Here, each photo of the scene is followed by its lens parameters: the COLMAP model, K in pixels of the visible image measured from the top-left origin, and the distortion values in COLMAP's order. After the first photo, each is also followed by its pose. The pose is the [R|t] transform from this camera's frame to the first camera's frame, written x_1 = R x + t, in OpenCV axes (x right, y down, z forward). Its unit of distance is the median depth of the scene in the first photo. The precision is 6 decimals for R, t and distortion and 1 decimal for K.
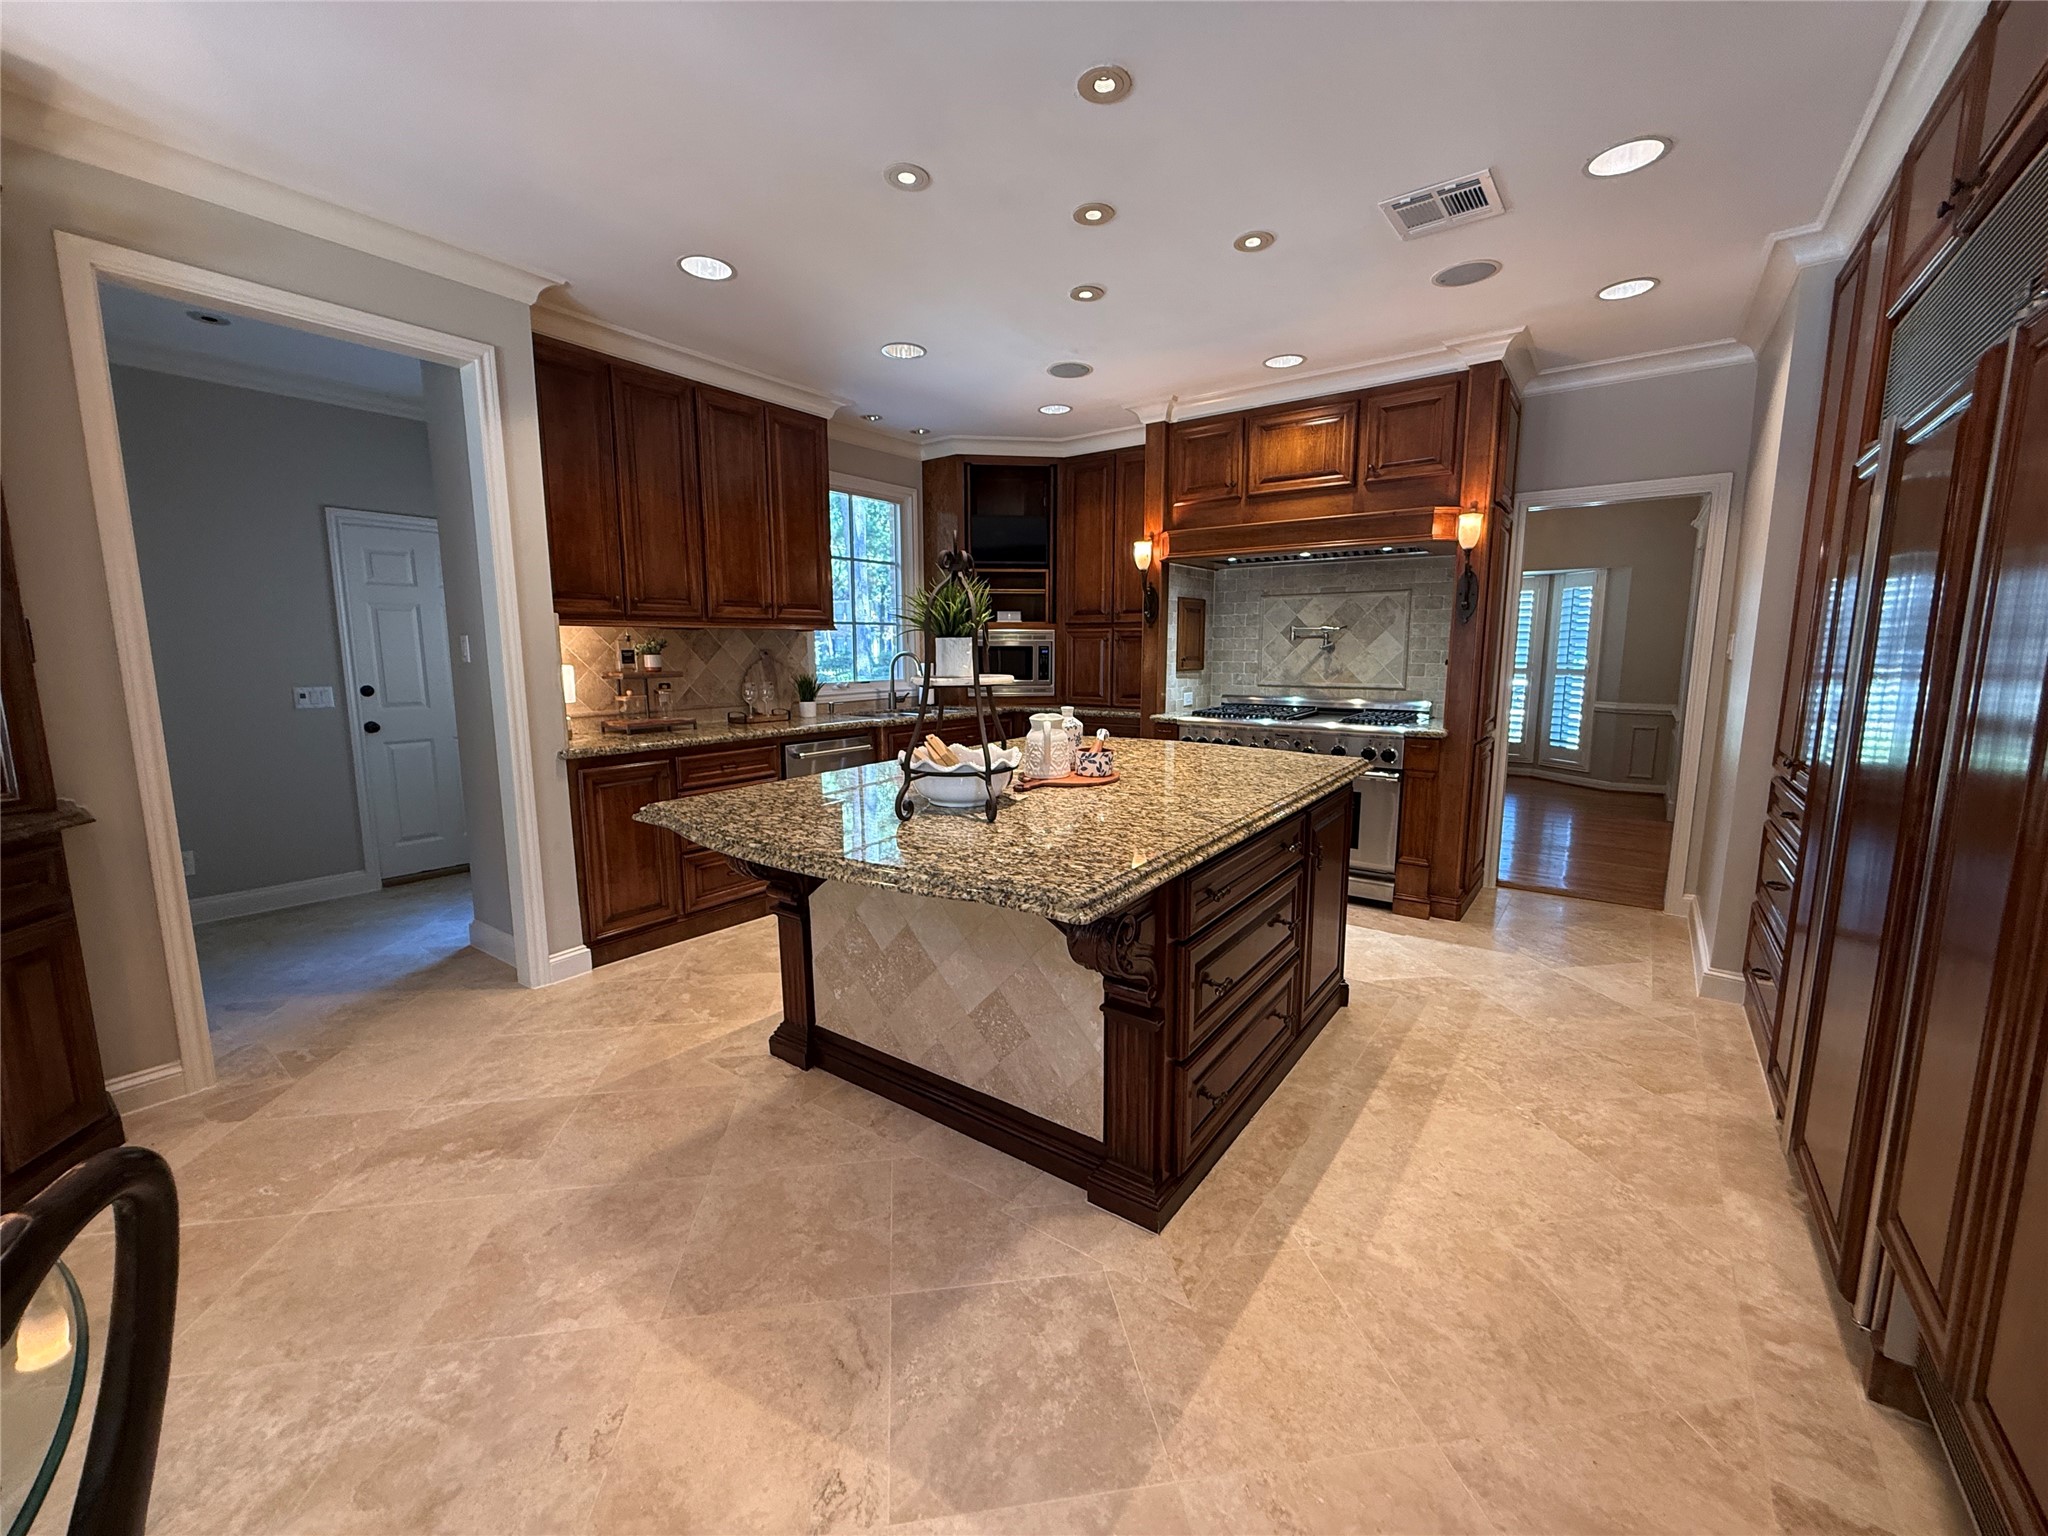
lens RADIAL K [[825.3, 0, 1024.0], [0, 825.3, 768.0], [0, 0, 1]] dist [0.000518, 0.000092]
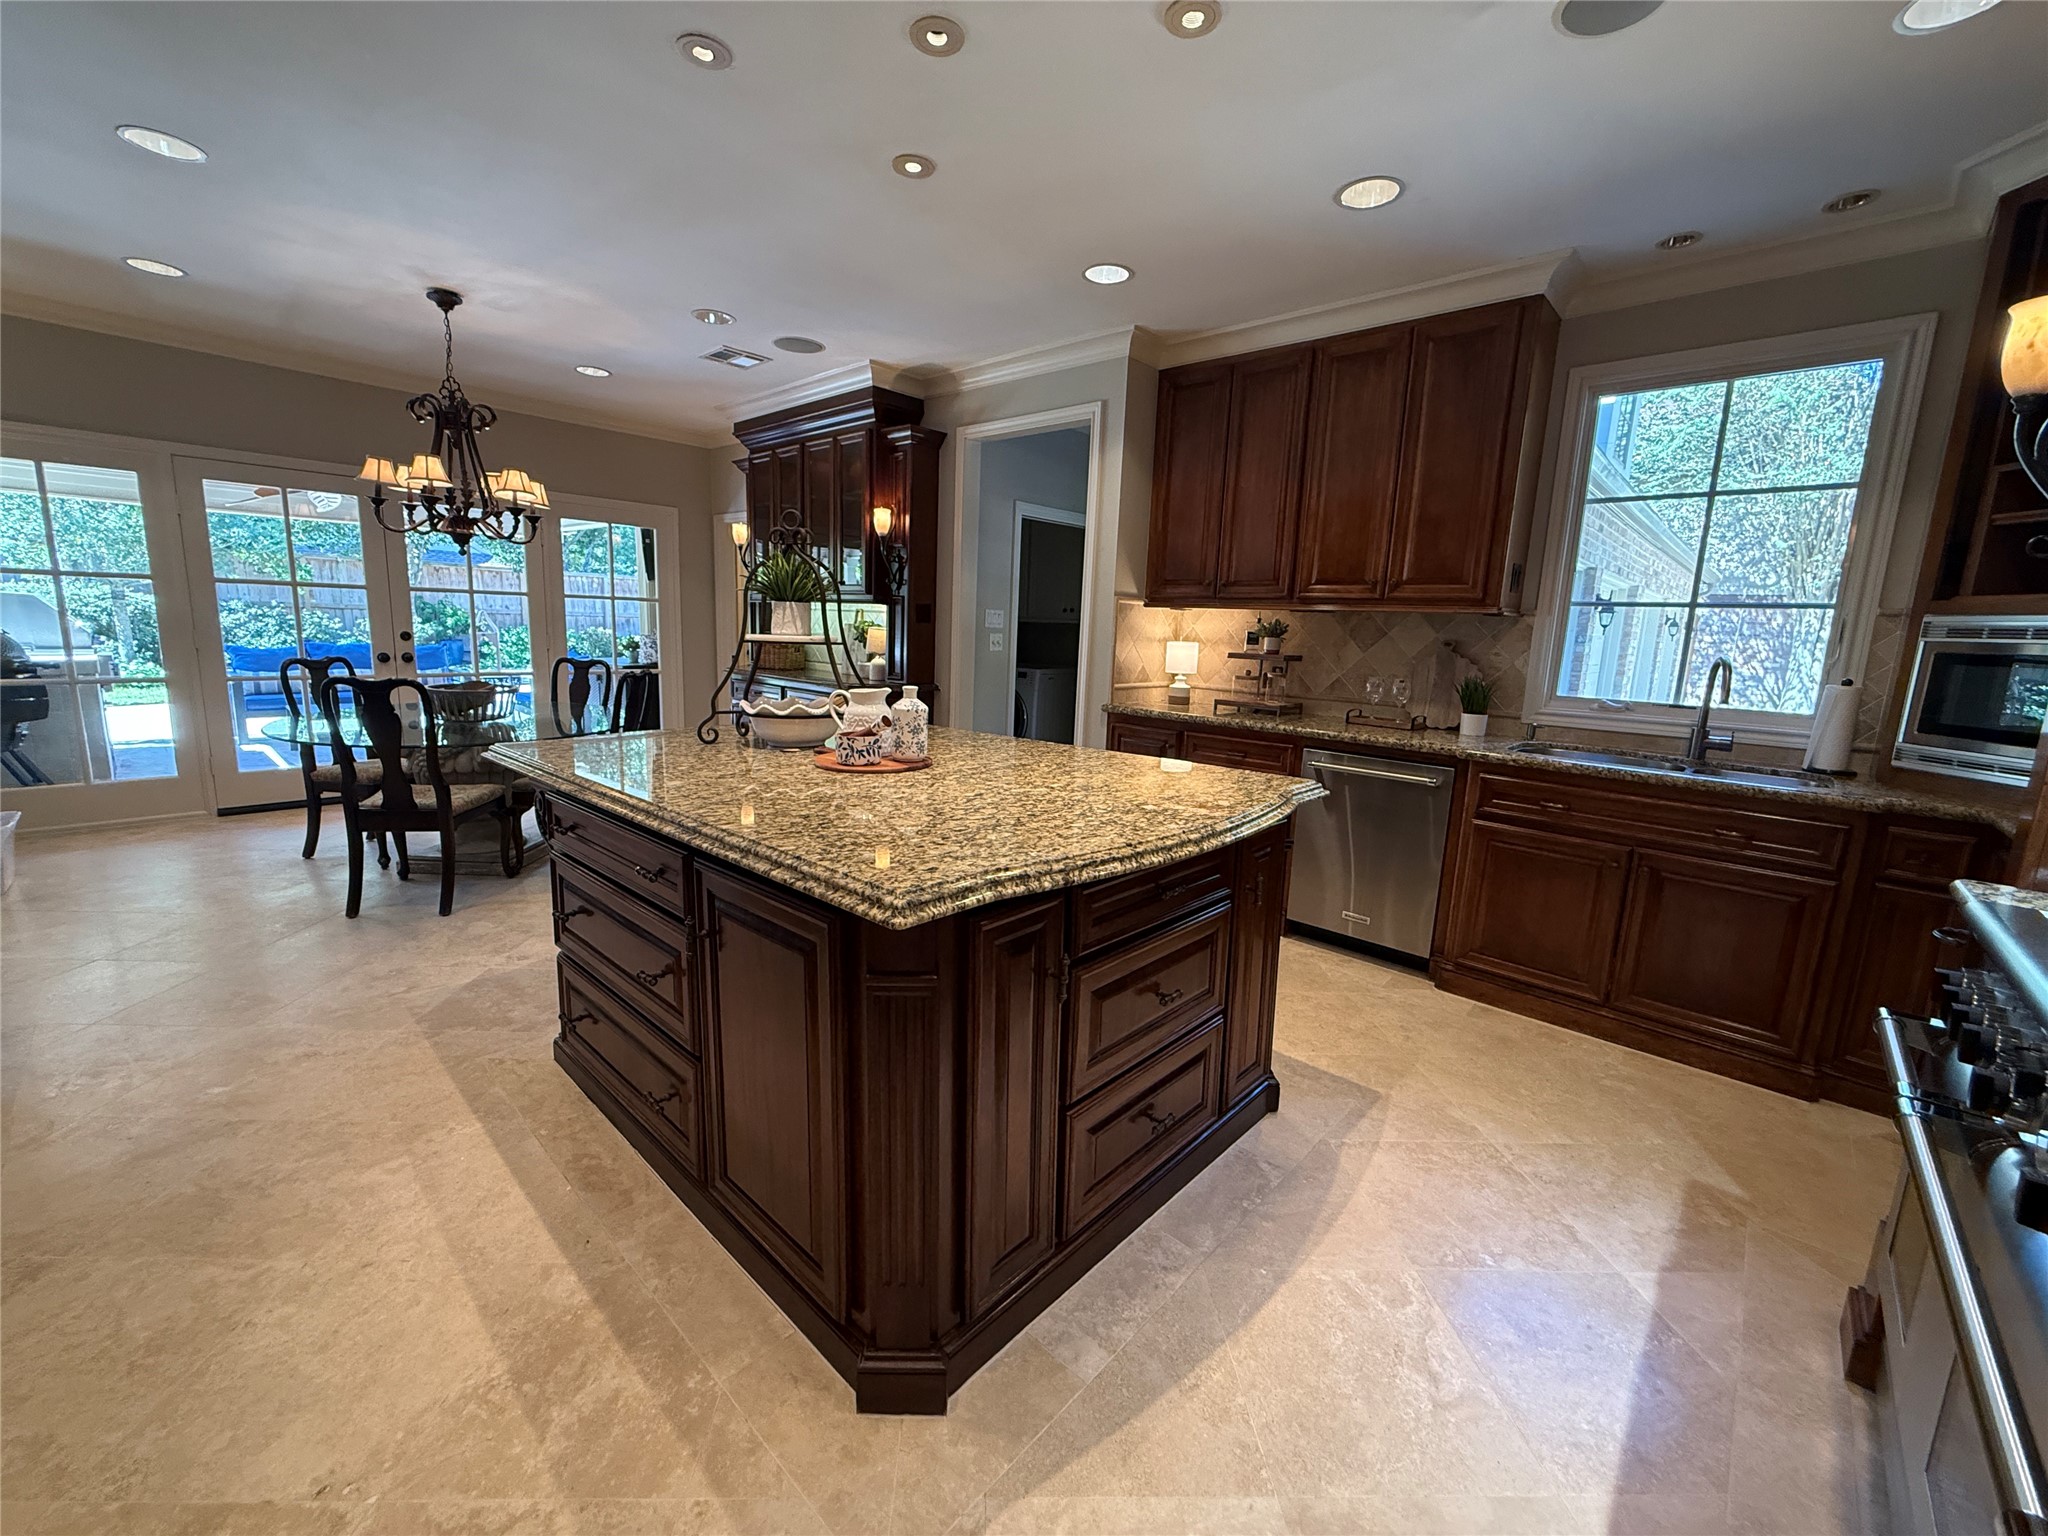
lens RADIAL K [[825.3, 0, 1024.0], [0, 825.3, 768.0], [0, 0, 1]] dist [0.000518, 0.000092]
pose [[-0.125797, 0.171485, -0.977122, 0.780629], [-0.181839, 0.964274, 0.192641, -0.160168], [0.975249, 0.201912, -0.090120, 1.083300]]
